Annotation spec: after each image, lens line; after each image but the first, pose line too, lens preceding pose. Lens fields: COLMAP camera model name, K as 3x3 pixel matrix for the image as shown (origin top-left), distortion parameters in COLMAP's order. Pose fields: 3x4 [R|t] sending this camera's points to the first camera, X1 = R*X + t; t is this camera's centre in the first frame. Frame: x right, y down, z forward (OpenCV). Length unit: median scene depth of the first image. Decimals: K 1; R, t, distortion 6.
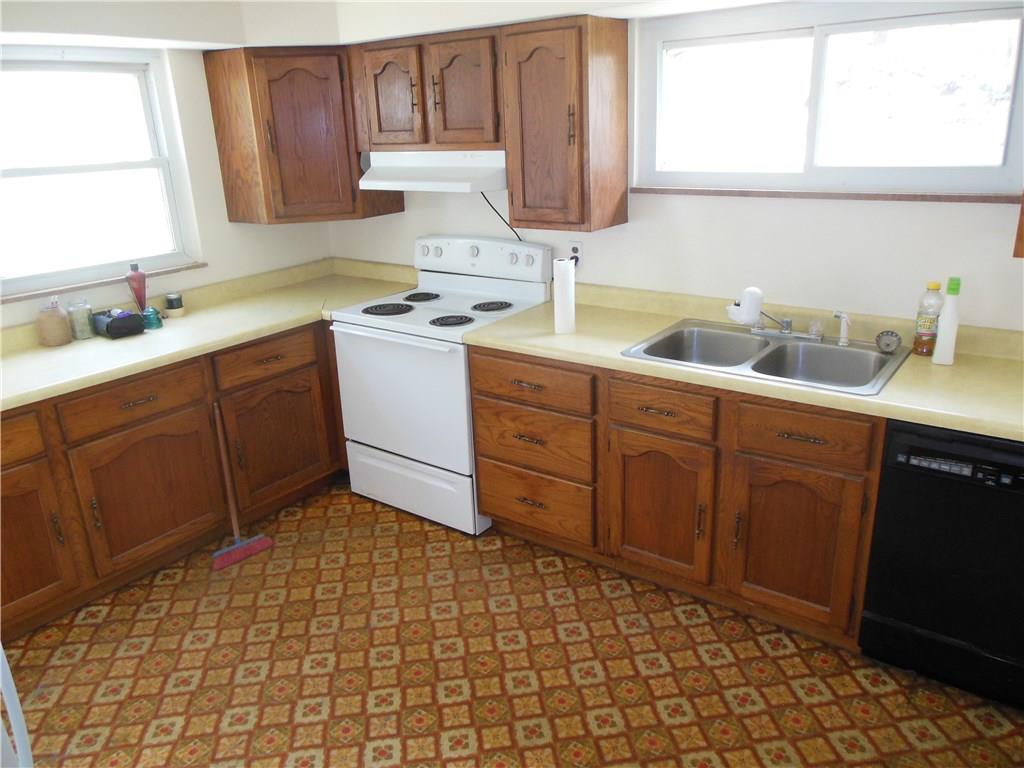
lens RADIAL K [[774.3, 0, 512.0], [0, 774.3, 384.0], [0, 0, 1]] dist [-0.078172, 0.126228]
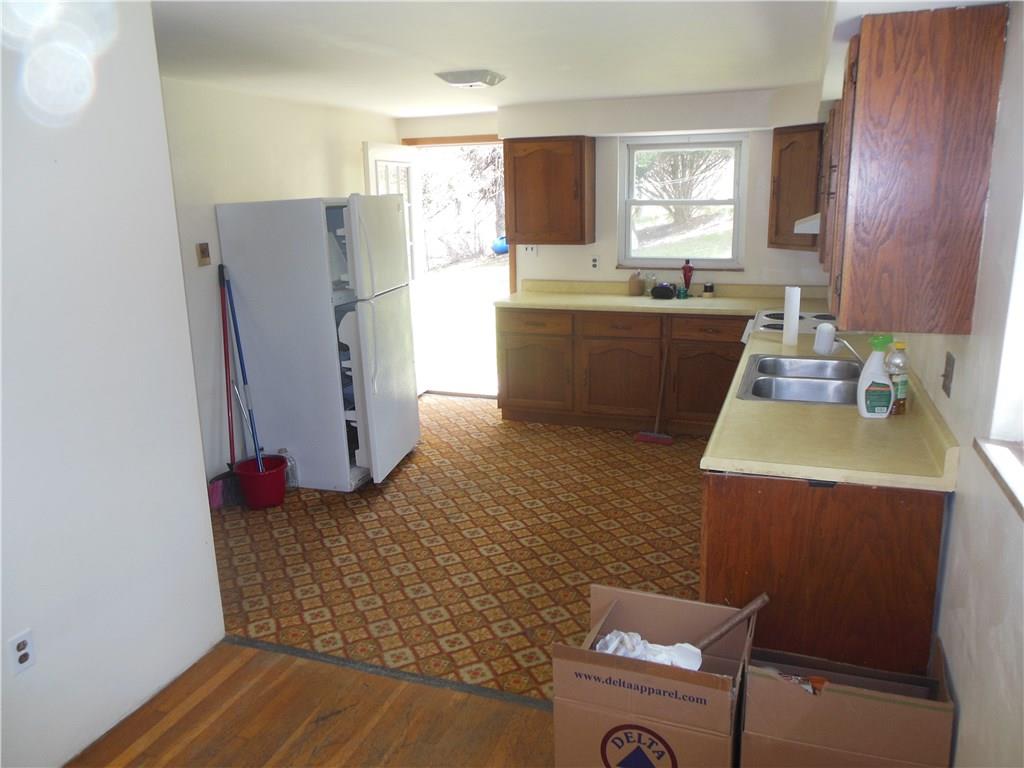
lens RADIAL K [[774.3, 0, 512.0], [0, 774.3, 384.0], [0, 0, 1]] dist [-0.078172, 0.126228]
pose [[0.280012, 0.255898, -0.925262, 1.157191], [-0.303724, 0.937924, 0.167484, -0.078611], [0.910684, 0.234127, 0.340352, 0.173169]]
